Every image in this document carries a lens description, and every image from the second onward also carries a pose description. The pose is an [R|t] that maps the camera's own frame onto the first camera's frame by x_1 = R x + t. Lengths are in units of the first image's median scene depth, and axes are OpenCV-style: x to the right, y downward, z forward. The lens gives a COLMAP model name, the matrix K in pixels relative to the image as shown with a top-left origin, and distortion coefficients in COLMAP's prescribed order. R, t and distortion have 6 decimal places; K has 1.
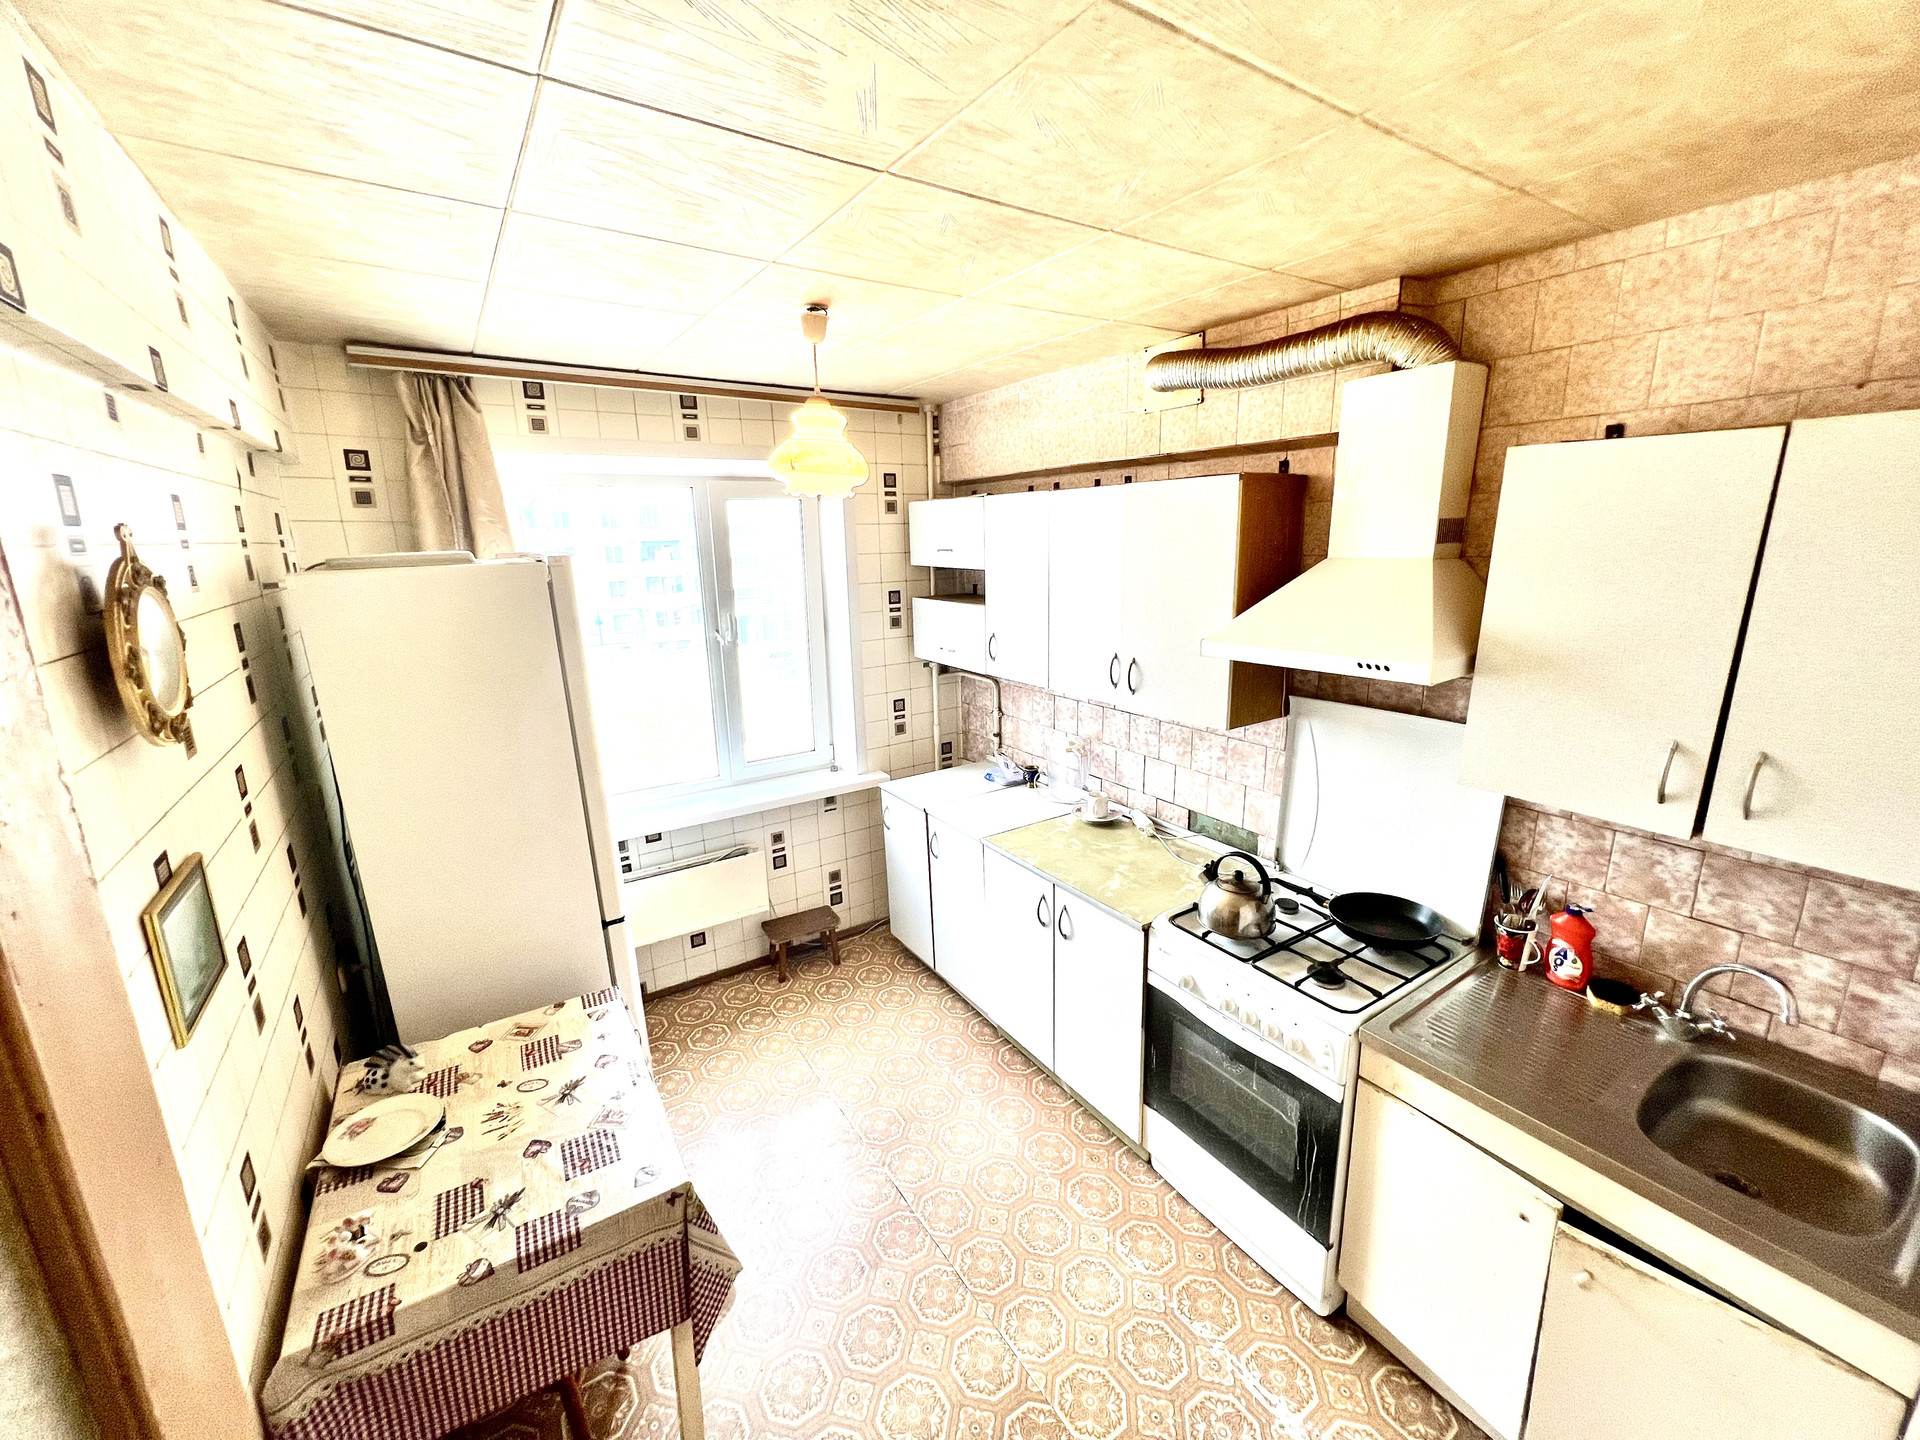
lens RADIAL K [[776.0, 0, 961.1], [0, 776.0, 712.8], [0, 0, 1]] dist [-0.003198, 0.000590]
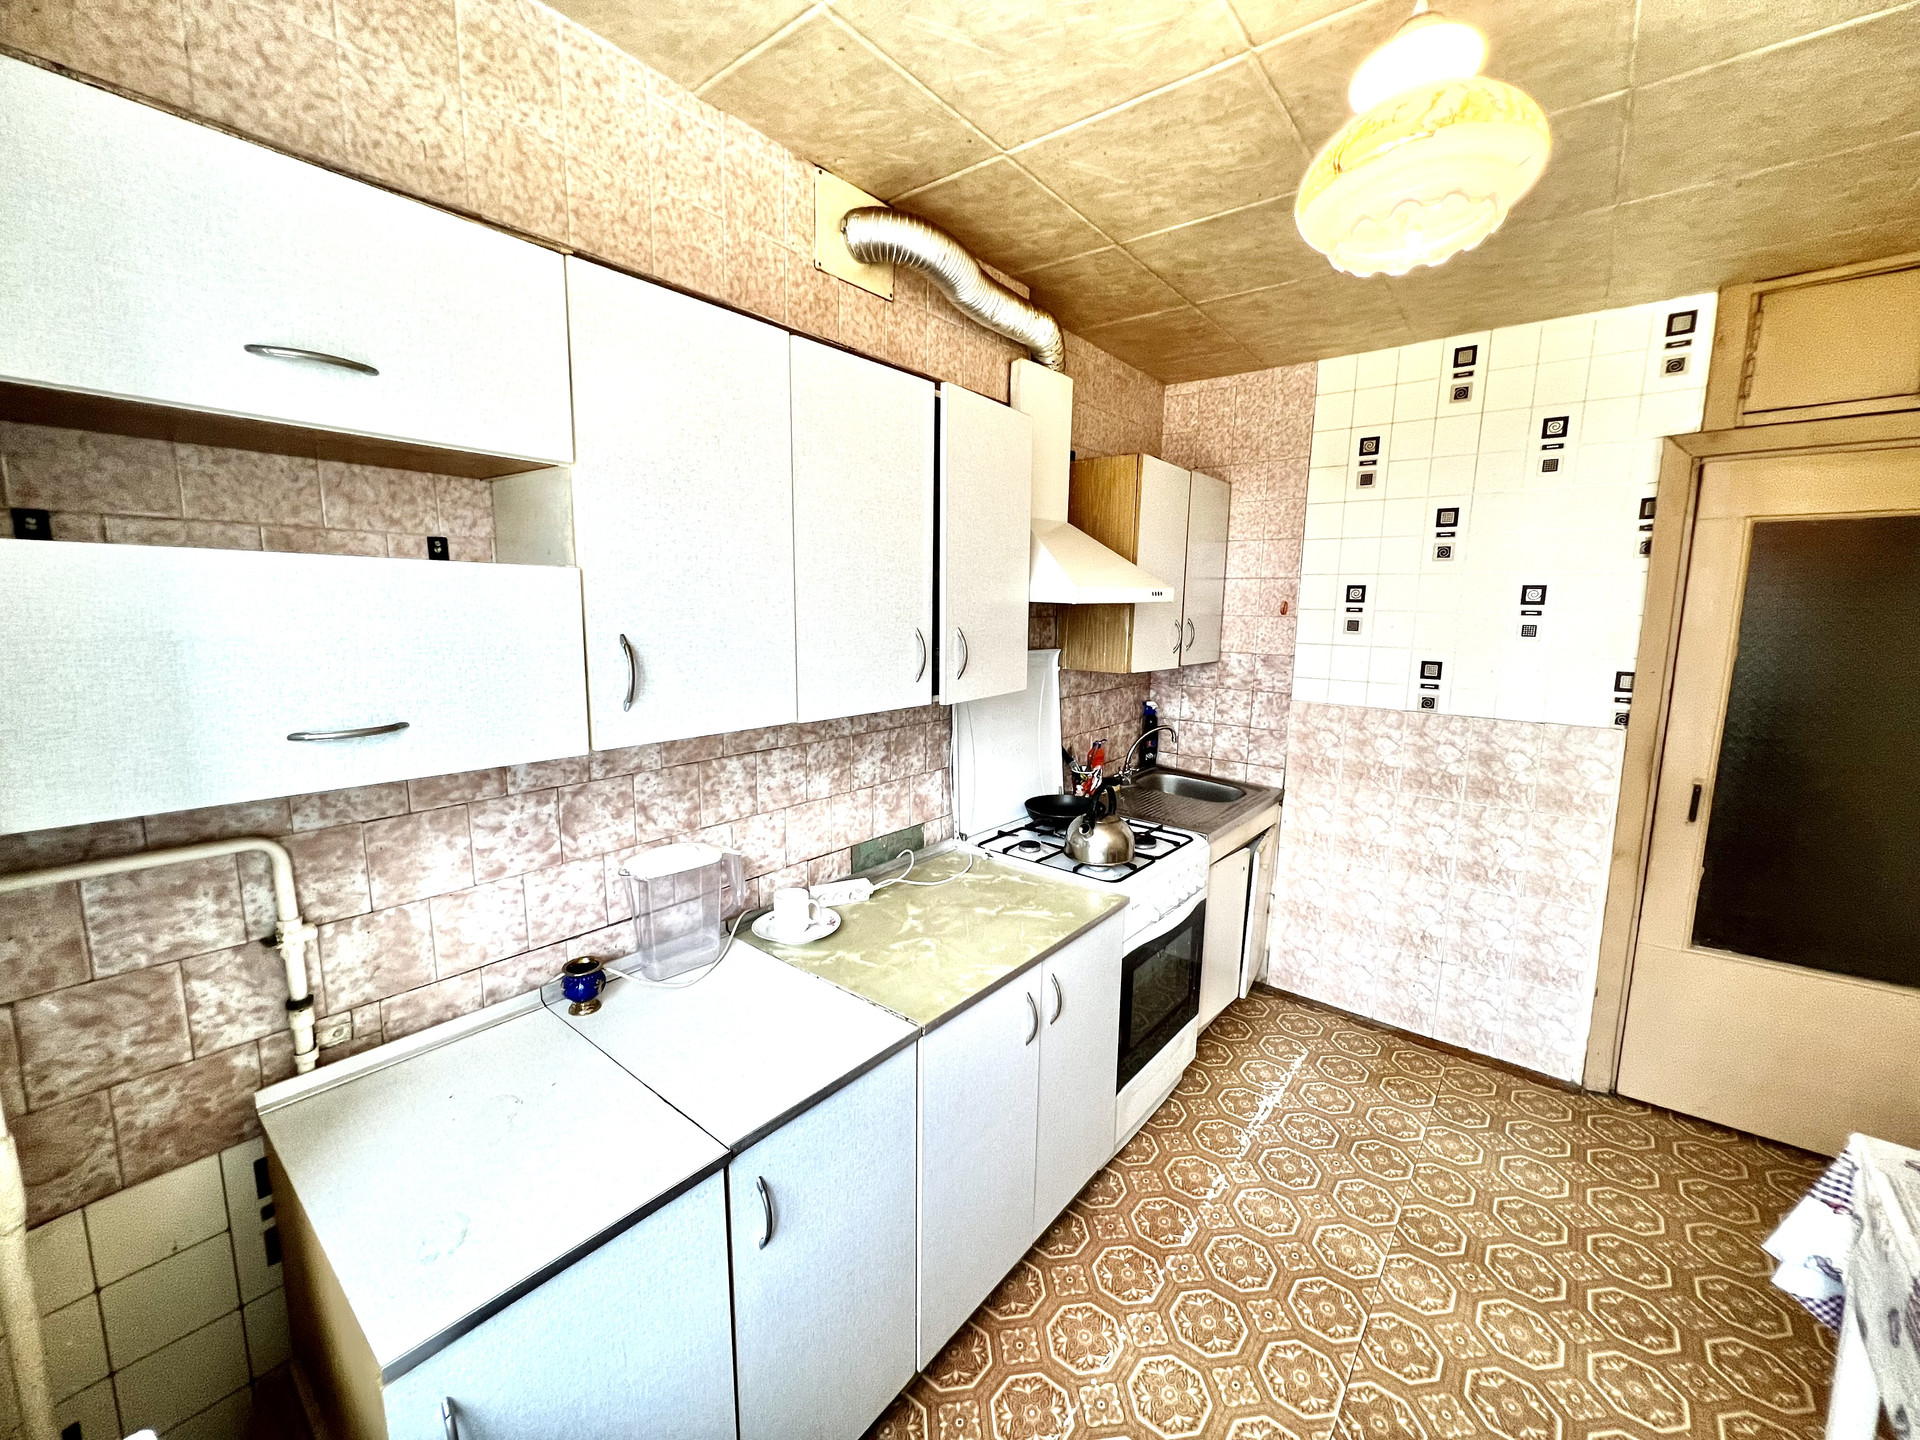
lens RADIAL K [[776.0, 0, 958.0], [0, 776.0, 713.6], [0, 0, 1]] dist [-0.003198, 0.000590]
pose [[-0.304721, -0.123103, 0.944453, -0.734612], [0.204437, 0.960046, 0.191096, -0.204147], [-0.930242, 0.251312, -0.267380, 1.856528]]
